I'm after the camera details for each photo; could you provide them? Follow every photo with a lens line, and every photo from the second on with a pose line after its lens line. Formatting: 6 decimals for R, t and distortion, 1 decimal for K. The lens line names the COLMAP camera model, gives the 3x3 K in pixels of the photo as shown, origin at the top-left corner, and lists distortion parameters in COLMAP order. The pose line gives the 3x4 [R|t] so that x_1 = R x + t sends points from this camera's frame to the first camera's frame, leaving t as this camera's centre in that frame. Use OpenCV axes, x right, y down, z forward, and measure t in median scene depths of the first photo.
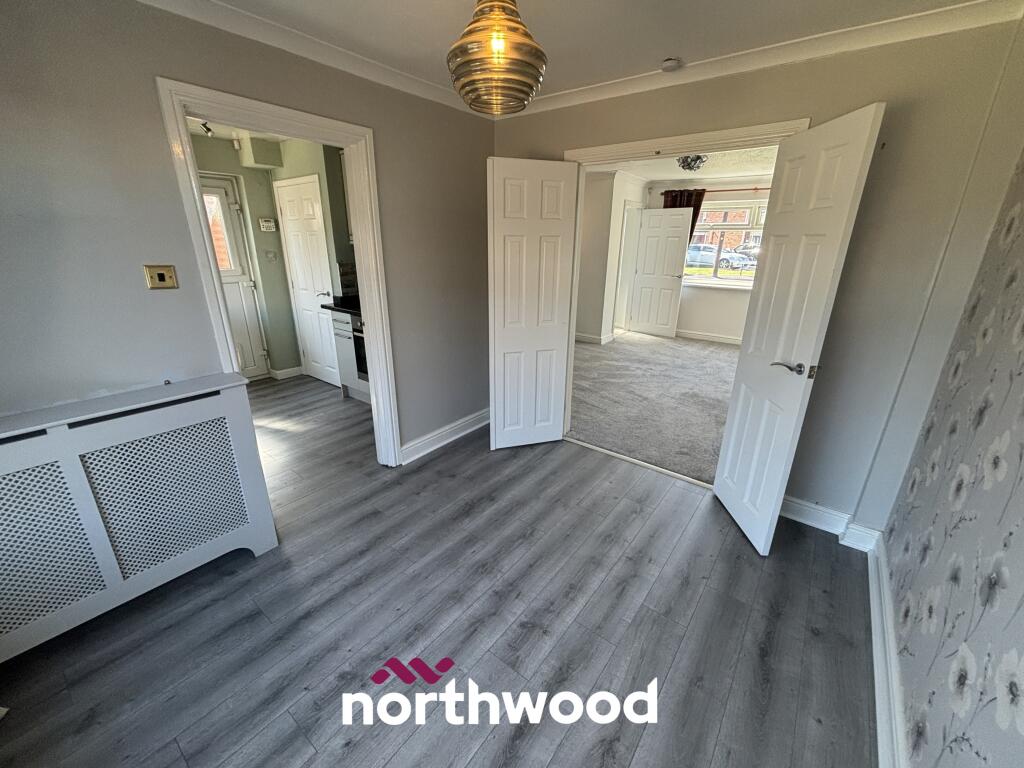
lens RADIAL K [[413.4, 0, 514.3], [0, 413.4, 383.1], [0, 0, 1]] dist [-0.000390, -0.000025]
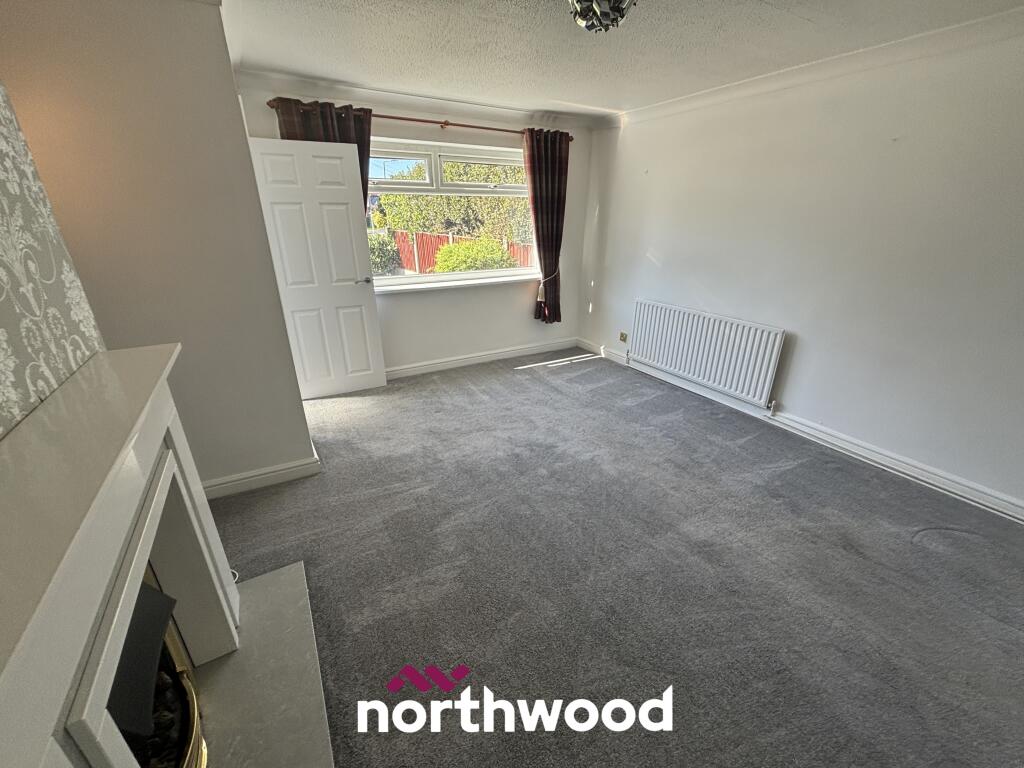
lens RADIAL K [[414.3, 0, 515.4], [0, 414.3, 383.1], [0, 0, 1]] dist [0.000885, 0.000096]
pose [[0.366124, -0.360825, 0.857764, -0.080192], [0.305701, 0.917244, 0.255362, -0.453102], [-0.878920, 0.168725, 0.446130, 1.306801]]
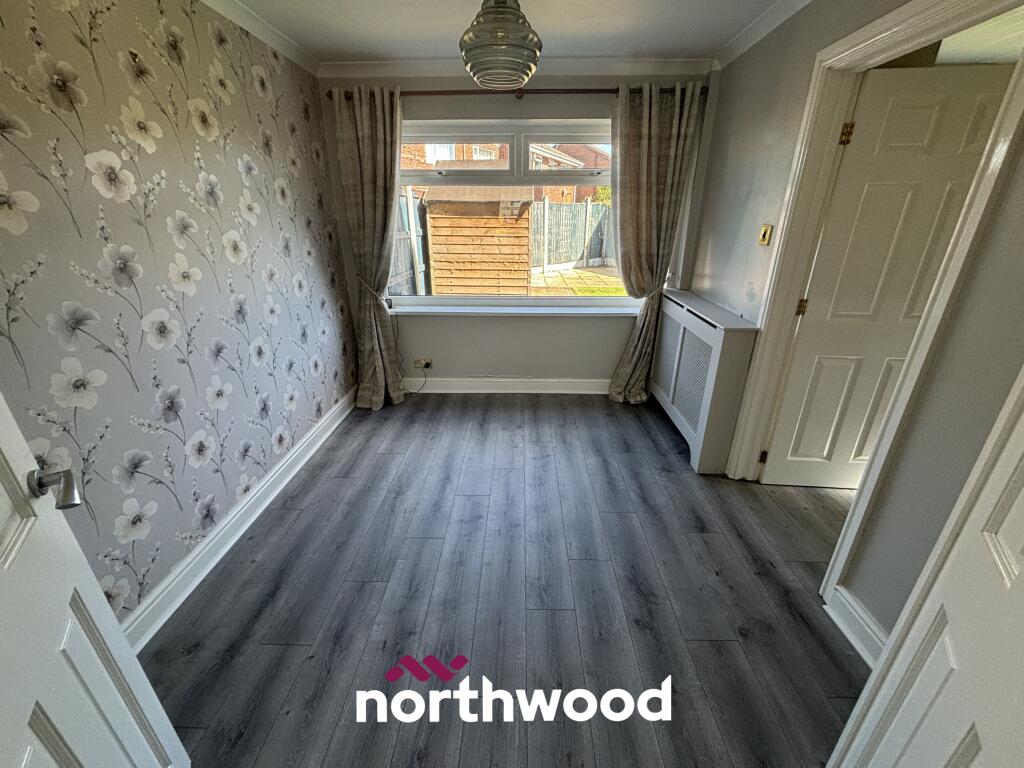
lens RADIAL K [[407.9, 0, 511.0], [0, 407.9, 381.2], [0, 0, 1]] dist [-0.000185, 0.000220]
pose [[-0.809331, 0.212043, -0.547742, 0.301019], [-0.198753, 0.778676, 0.595114, -0.273395], [0.552703, 0.590510, -0.588062, 0.865857]]
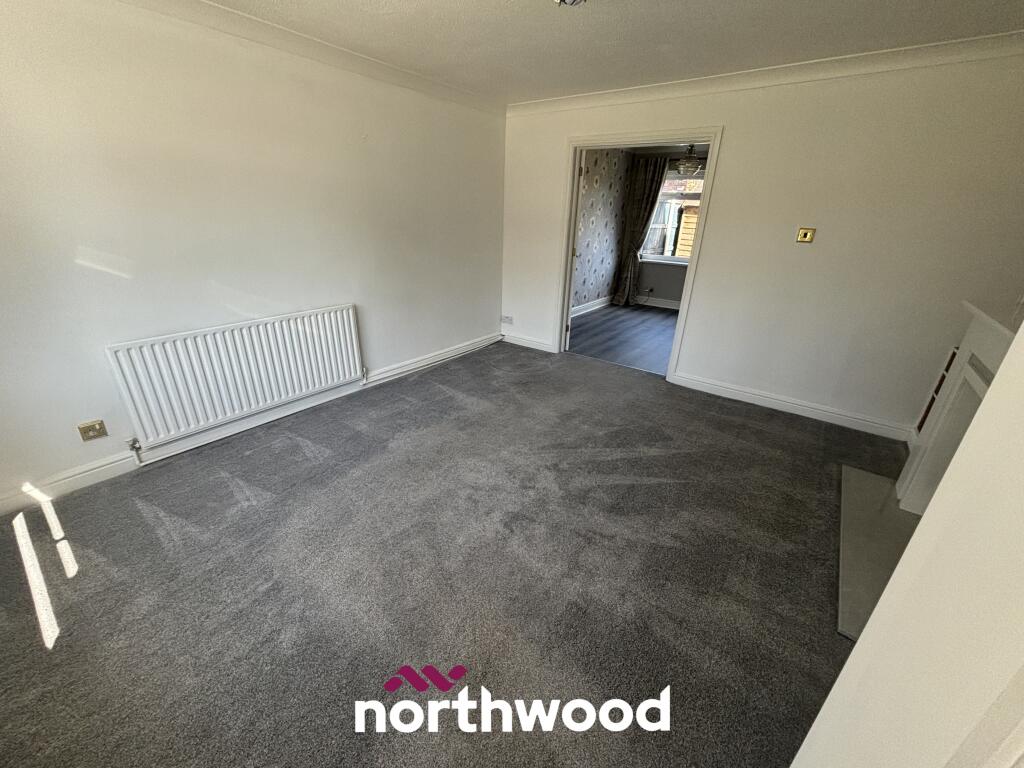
lens RADIAL K [[413.4, 0, 514.3], [0, 413.4, 383.1], [0, 0, 1]] dist [-0.000390, -0.000025]
pose [[-0.999039, -0.035690, -0.025437, 0.649605], [-0.043539, 0.741731, 0.669283, -0.695066], [-0.005019, 0.669747, -0.742572, 2.077896]]
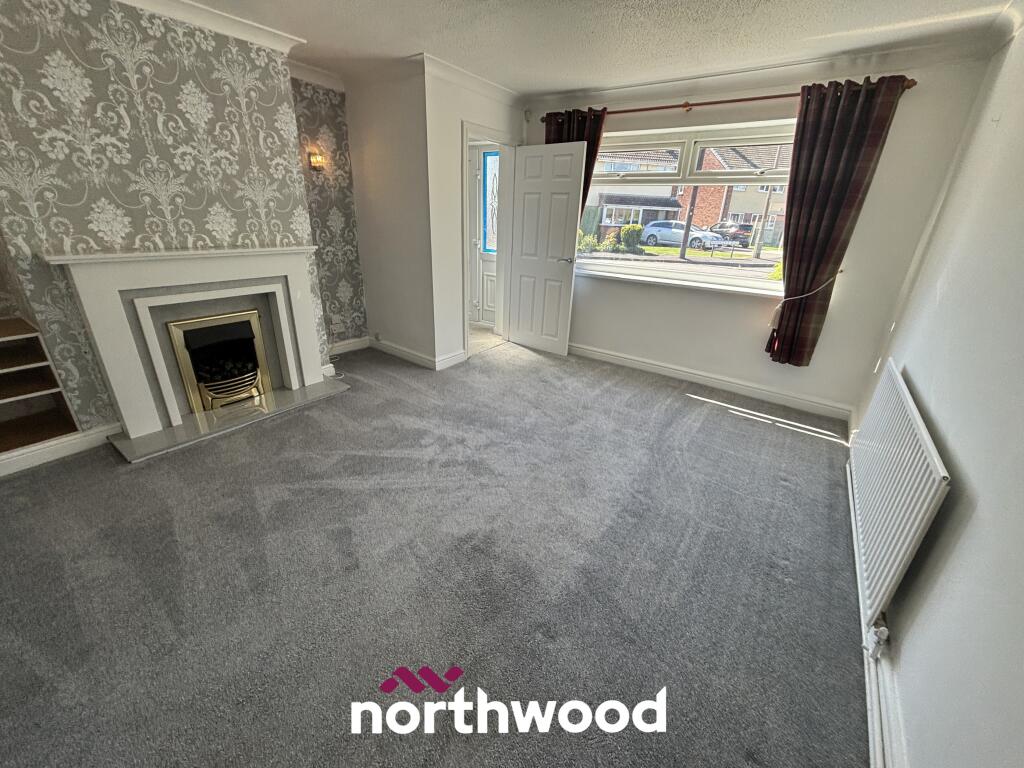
lens RADIAL K [[413.4, 0, 514.3], [0, 413.4, 383.1], [0, 0, 1]] dist [-0.000390, -0.000025]
pose [[0.999000, 0.011122, 0.043309, 0.618760], [-0.013500, 0.998394, 0.055014, -0.226853], [-0.042627, -0.055544, 0.997546, 0.802033]]
